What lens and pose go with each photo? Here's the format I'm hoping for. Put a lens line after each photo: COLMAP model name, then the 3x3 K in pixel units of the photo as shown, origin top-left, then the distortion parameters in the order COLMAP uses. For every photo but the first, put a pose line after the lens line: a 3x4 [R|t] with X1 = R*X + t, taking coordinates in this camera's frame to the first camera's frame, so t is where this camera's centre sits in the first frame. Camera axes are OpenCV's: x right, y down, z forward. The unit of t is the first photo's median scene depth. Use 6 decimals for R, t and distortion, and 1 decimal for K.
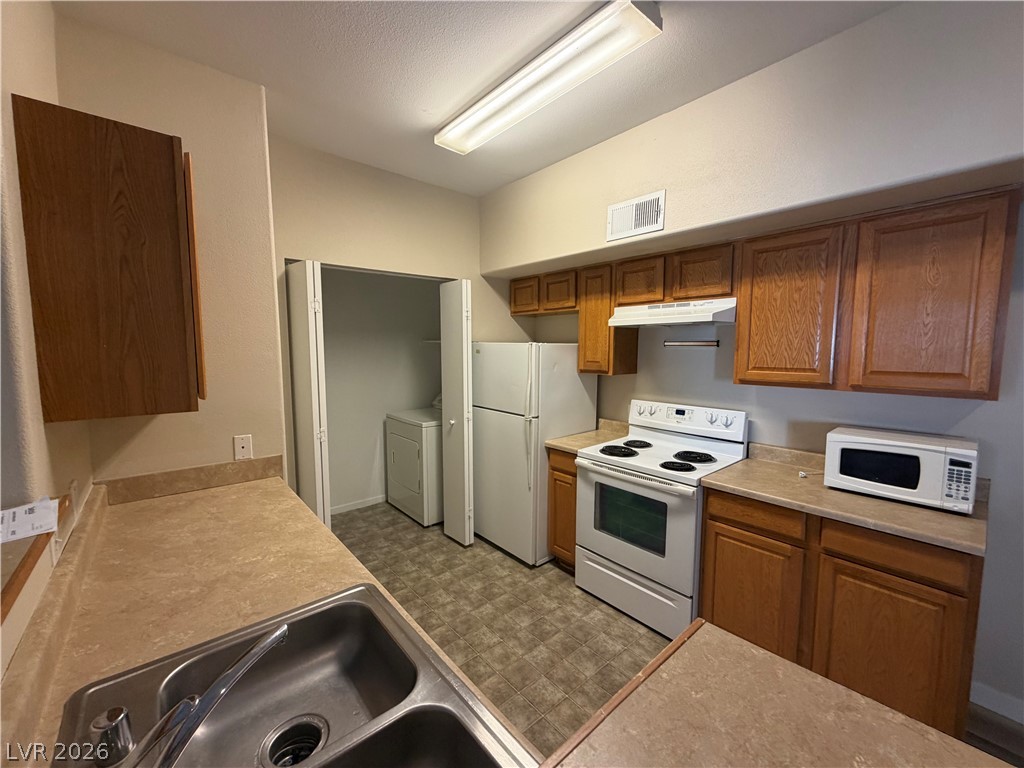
lens RADIAL K [[409.0, 0, 509.9], [0, 409.0, 387.0], [0, 0, 1]] dist [-0.001455, -0.000268]
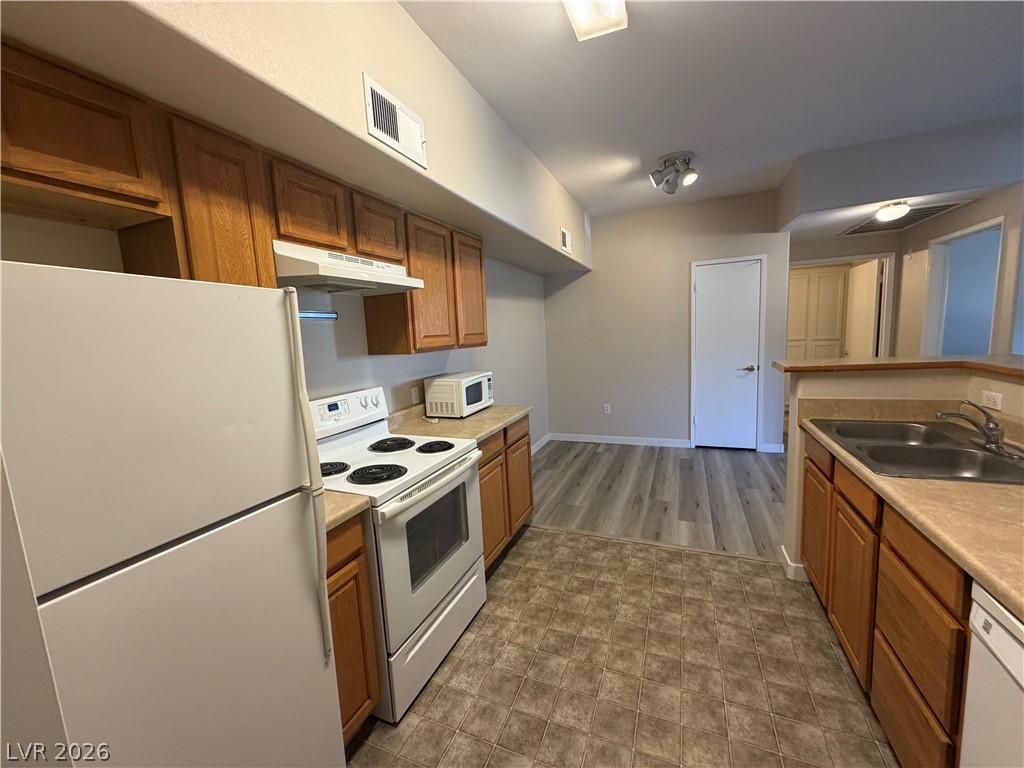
lens RADIAL K [[414.2, 0, 514.6], [0, 414.2, 384.9], [0, 0, 1]] dist [0.024100, -0.000007]
pose [[-0.453602, -0.087149, 0.886933, -0.572421], [0.138151, 0.976301, 0.166584, -0.082097], [-0.880431, 0.198093, -0.430813, 1.468247]]
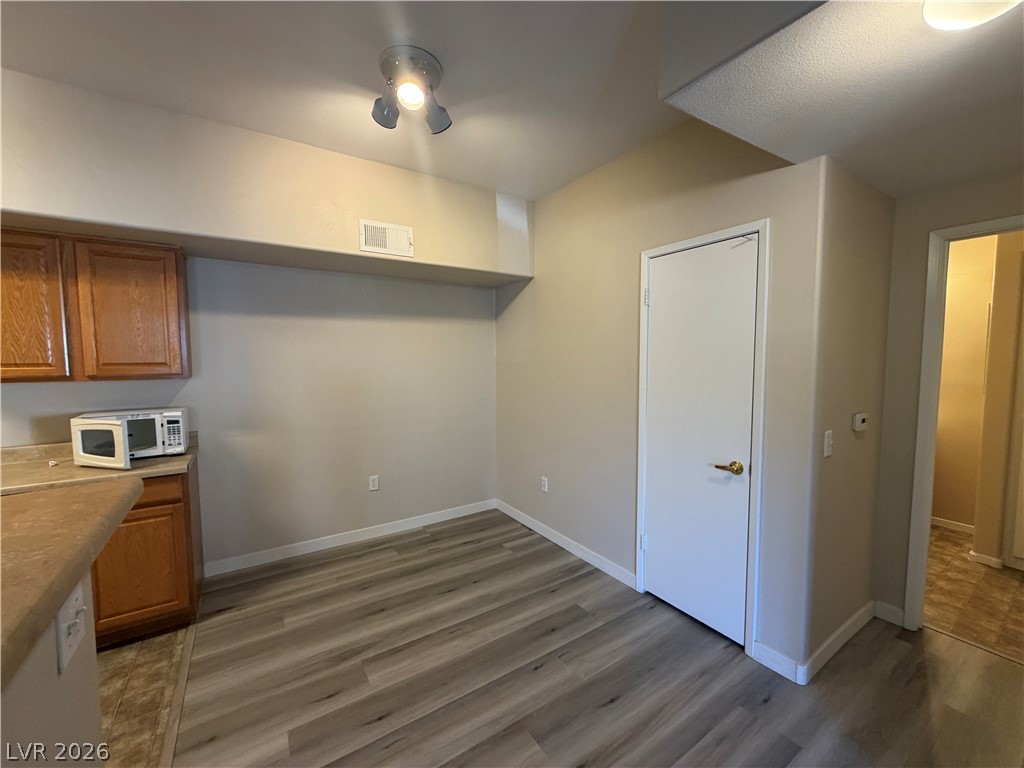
lens RADIAL K [[409.0, 0, 509.9], [0, 409.0, 387.0], [0, 0, 1]] dist [-0.001455, -0.000268]
pose [[0.130429, -0.066387, 0.989233, -0.186553], [0.098147, 0.993719, 0.053747, 0.083556], [-0.986588, 0.090080, 0.136126, -0.375177]]
